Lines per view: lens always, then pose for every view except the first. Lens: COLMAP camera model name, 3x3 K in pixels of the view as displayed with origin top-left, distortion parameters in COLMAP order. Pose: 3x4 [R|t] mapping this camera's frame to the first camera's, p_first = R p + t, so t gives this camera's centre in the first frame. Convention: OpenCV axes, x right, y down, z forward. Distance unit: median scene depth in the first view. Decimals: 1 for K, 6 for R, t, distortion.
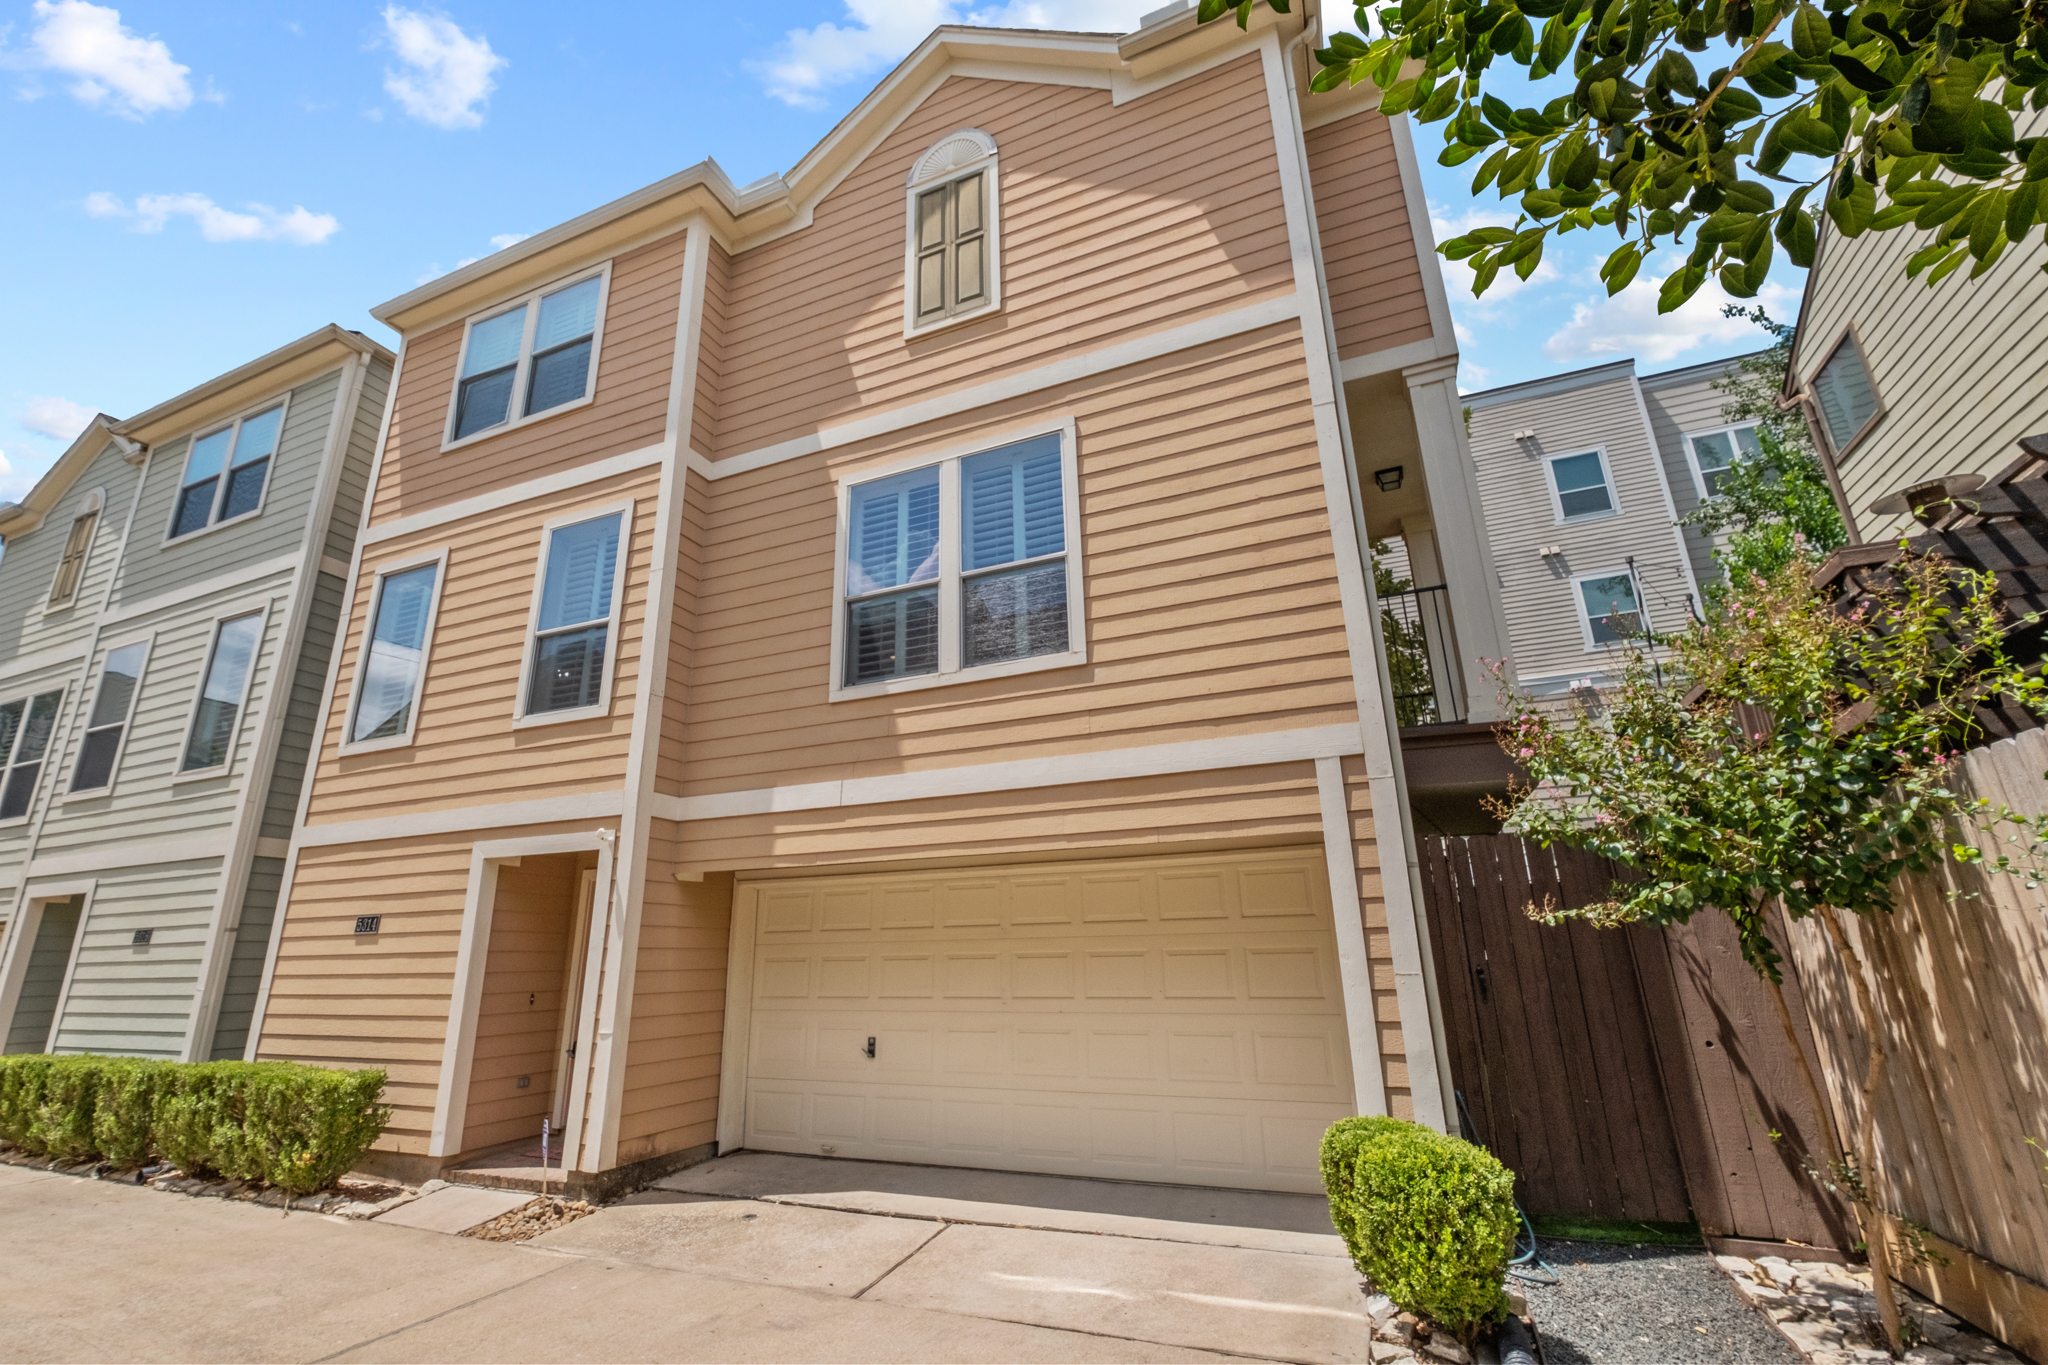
lens RADIAL K [[924.3, 0, 1020.9], [0, 924.3, 657.5], [0, 0, 1]] dist [-0.001784, -0.000295]
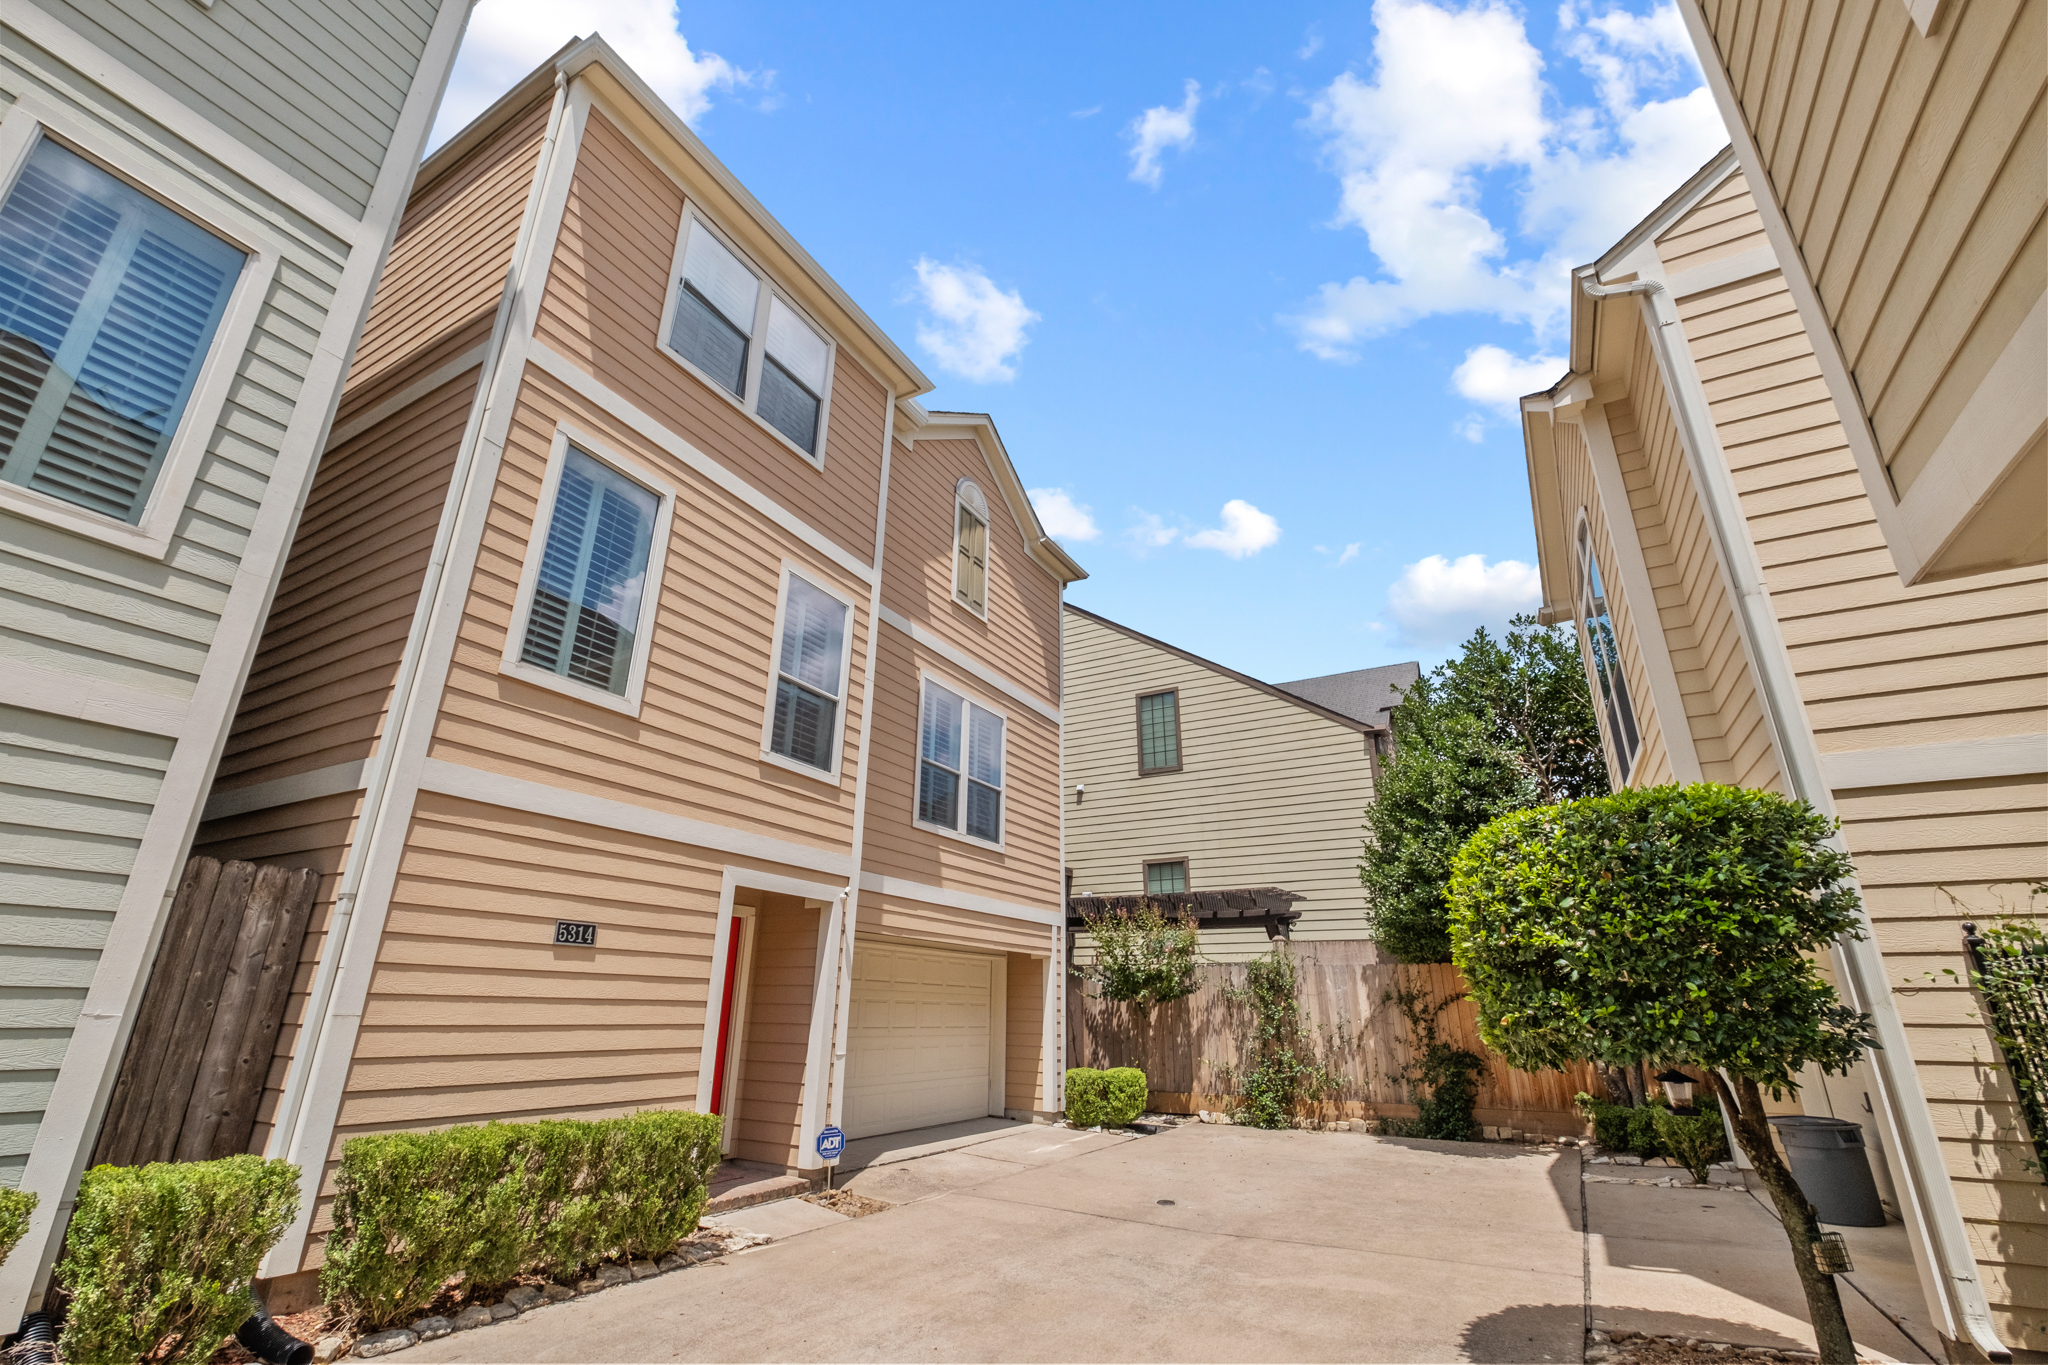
lens RADIAL K [[875.4, 0, 1024.0], [0, 875.4, 682.5], [0, 0, 1]] dist [-0.001230, -0.000082]
pose [[0.088824, 0.367986, 0.925579, -1.459836], [-0.325056, 0.889085, -0.322282, 0.220248], [-0.941514, -0.272238, 0.198588, 0.567364]]
